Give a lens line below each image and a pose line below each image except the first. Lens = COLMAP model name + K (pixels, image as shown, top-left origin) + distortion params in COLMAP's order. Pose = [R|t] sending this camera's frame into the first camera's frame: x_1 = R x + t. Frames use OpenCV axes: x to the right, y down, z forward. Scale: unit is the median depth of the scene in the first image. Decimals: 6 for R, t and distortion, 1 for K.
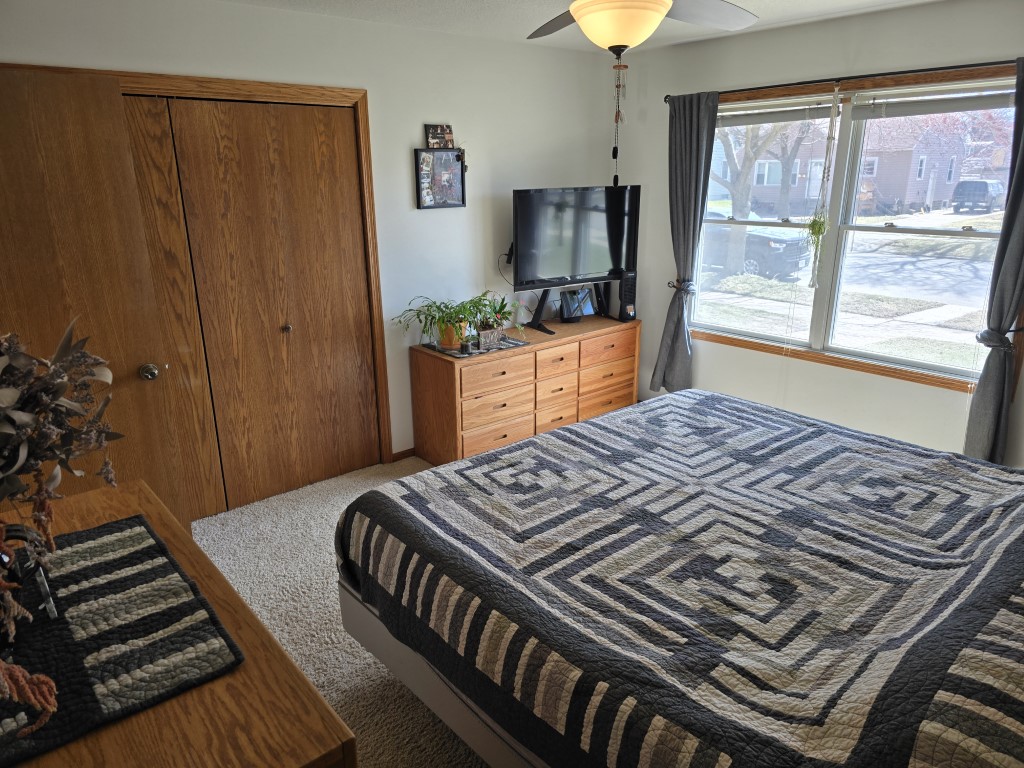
lens RADIAL K [[690.7, 0, 506.1], [0, 690.7, 385.4], [0, 0, 1]] dist [0.053264, -0.038764]
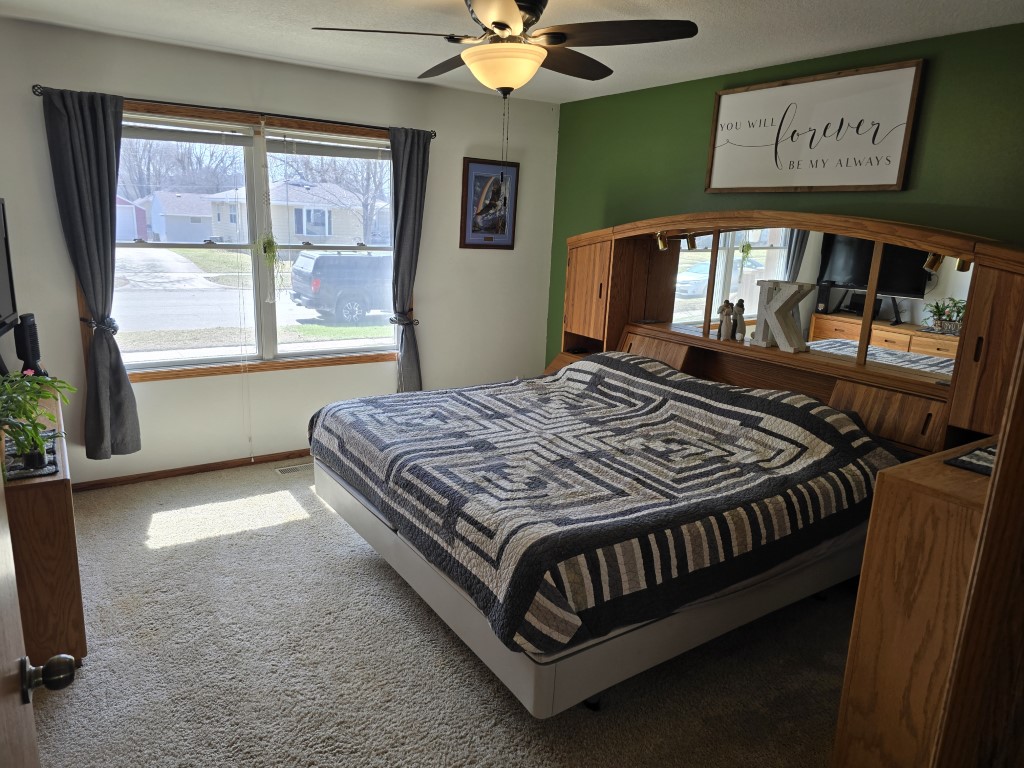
lens RADIAL K [[690.7, 0, 506.1], [0, 690.7, 383.8], [0, 0, 1]] dist [0.053264, -0.038764]
pose [[0.118742, -0.217834, 0.968736, -0.991607], [0.260013, 0.948414, 0.181393, -0.203814], [-0.958276, 0.230345, 0.169256, 0.836140]]
